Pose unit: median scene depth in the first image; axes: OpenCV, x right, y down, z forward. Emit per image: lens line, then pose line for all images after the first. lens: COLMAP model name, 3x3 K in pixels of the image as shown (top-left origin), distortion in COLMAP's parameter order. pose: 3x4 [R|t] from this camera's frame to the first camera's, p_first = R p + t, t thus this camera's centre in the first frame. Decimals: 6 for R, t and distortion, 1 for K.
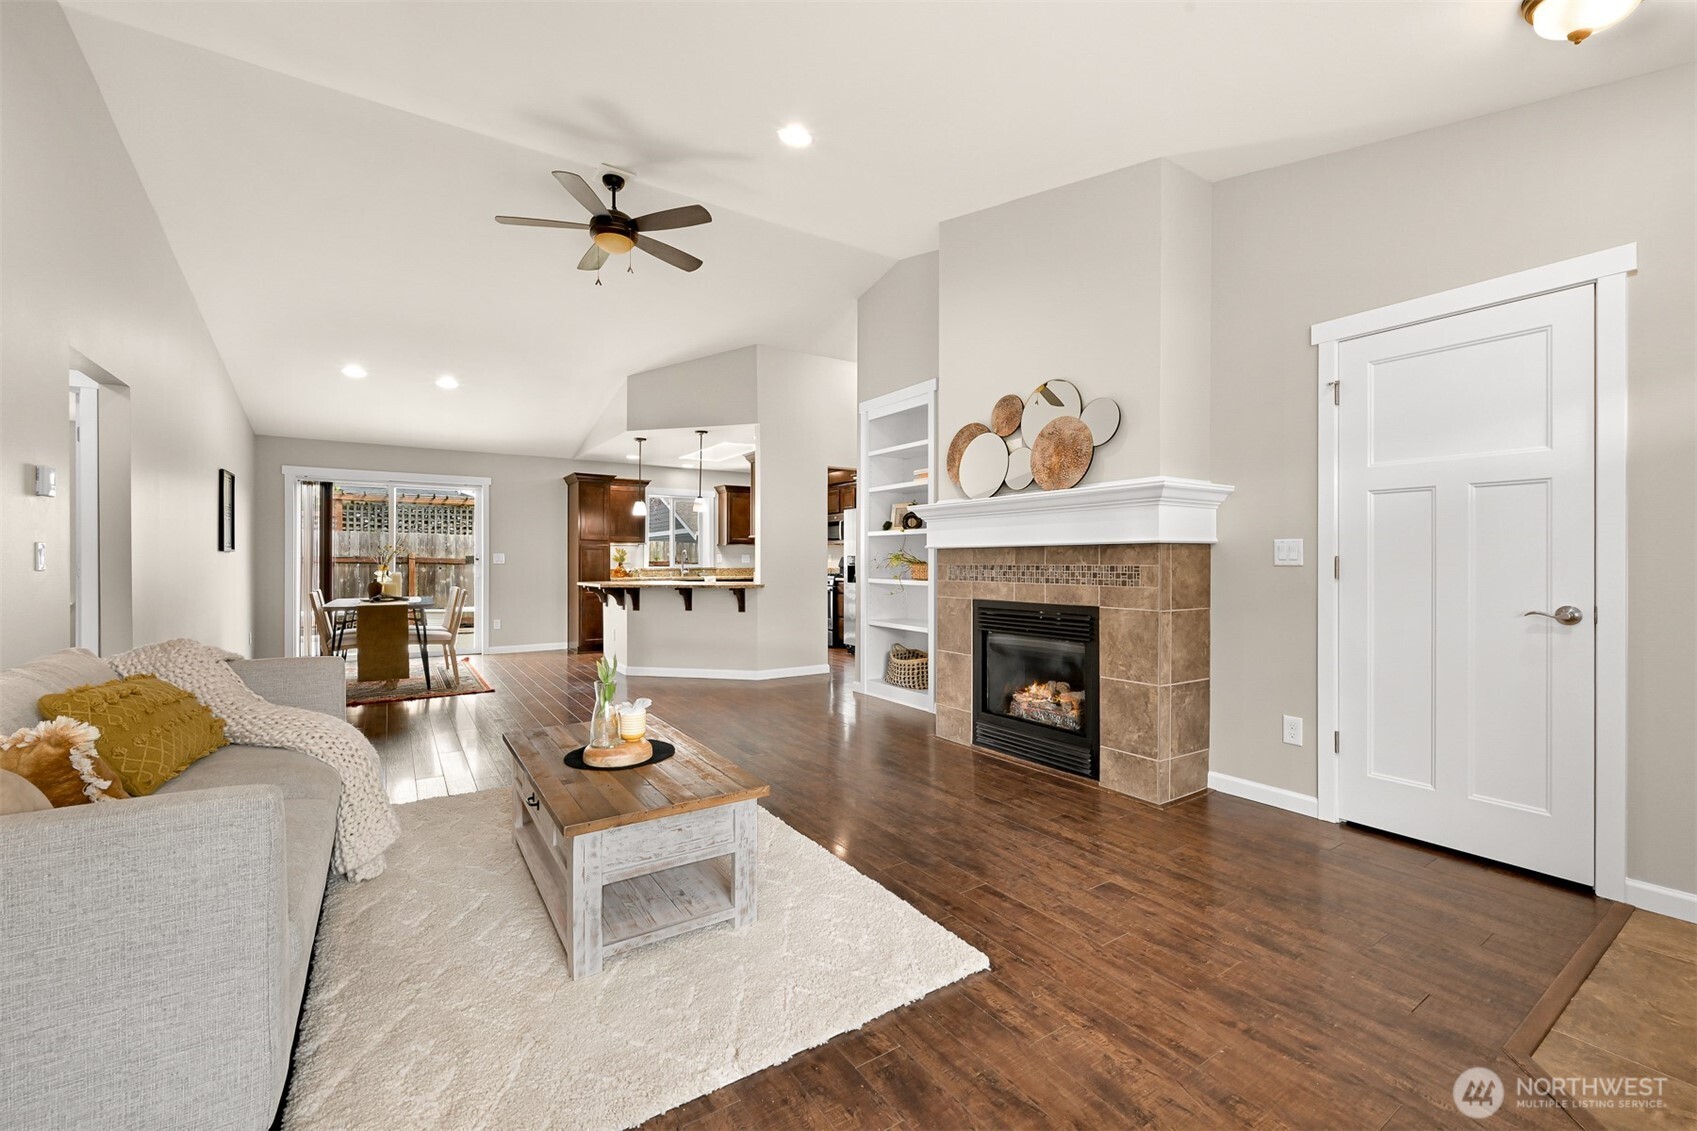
lens RADIAL K [[695.4, 0, 848.5], [0, 695.4, 565.5], [0, 0, 1]] dist [-0.000327, -0.000067]
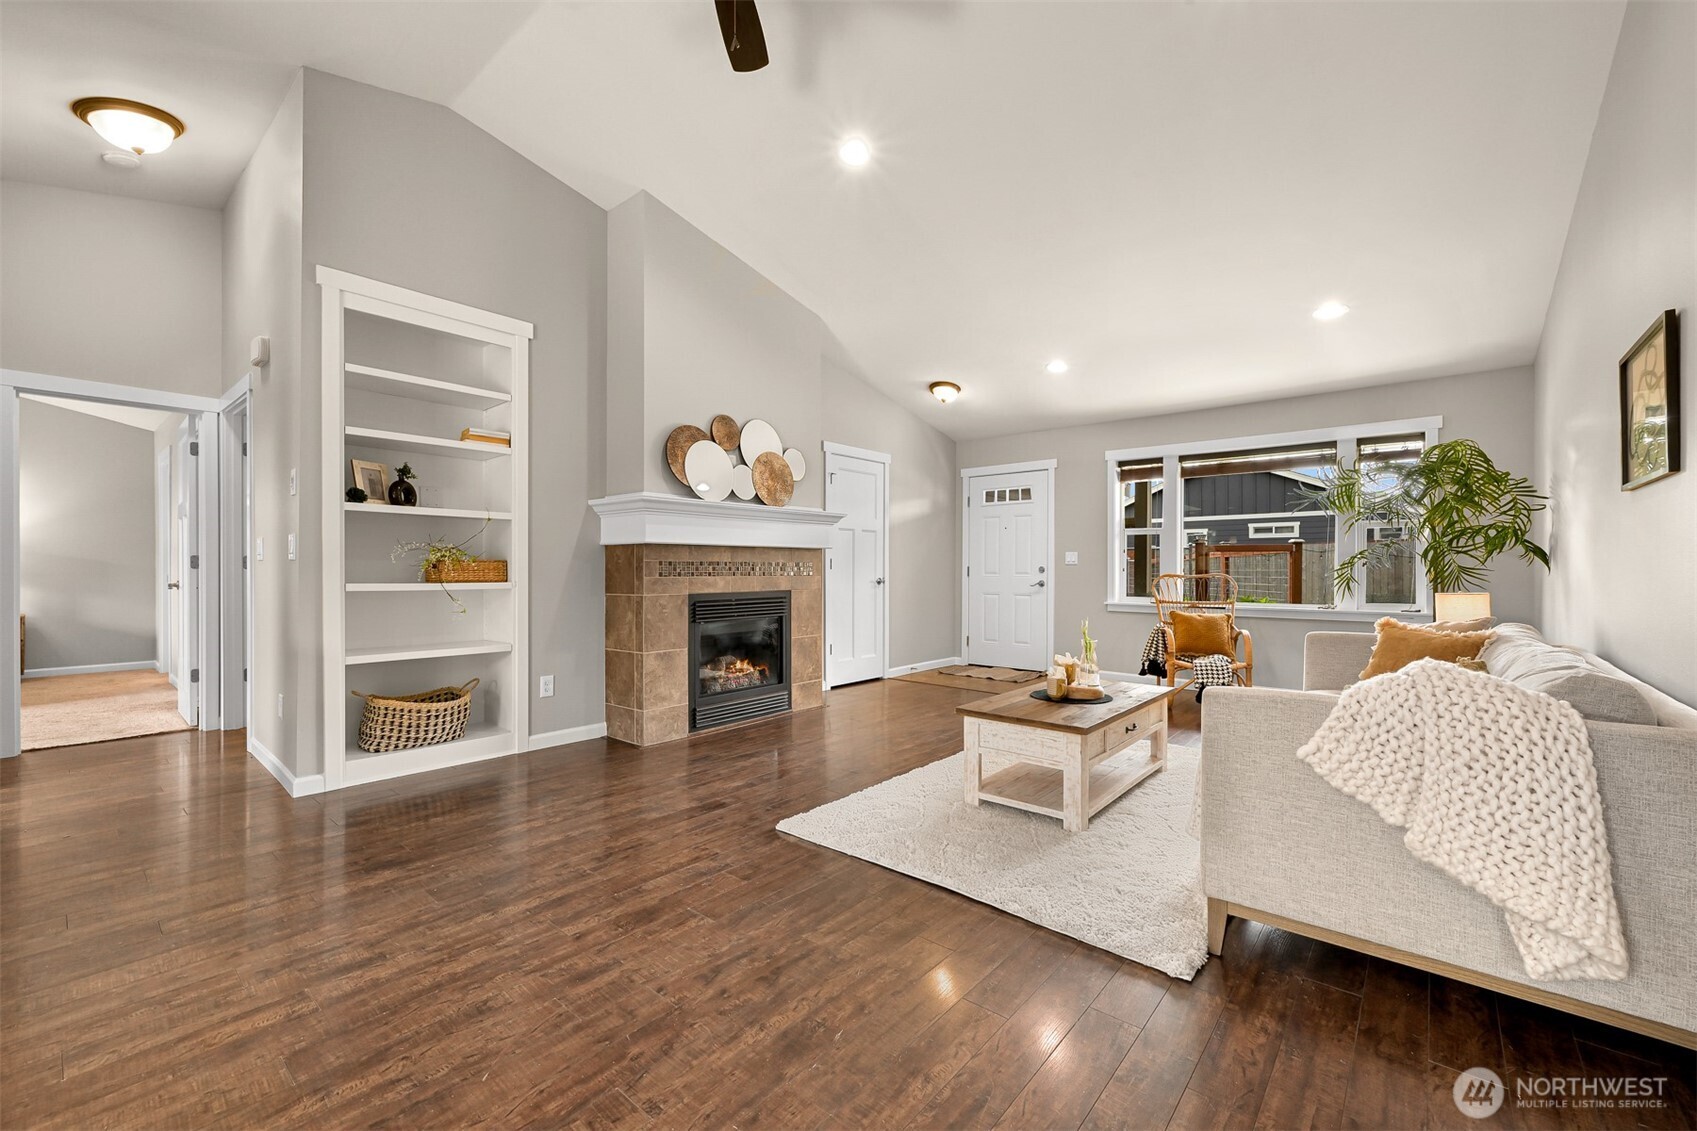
lens RADIAL K [[680.6, 0, 848.5], [0, 680.6, 565.5], [0, 0, 1]] dist [0.000577, 0.000018]
pose [[-0.269894, 0.001453, 0.962889, -0.970145], [0.001000, 0.999999, -0.001228, 0.008070], [-0.962890, 0.000632, -0.269895, 1.169074]]
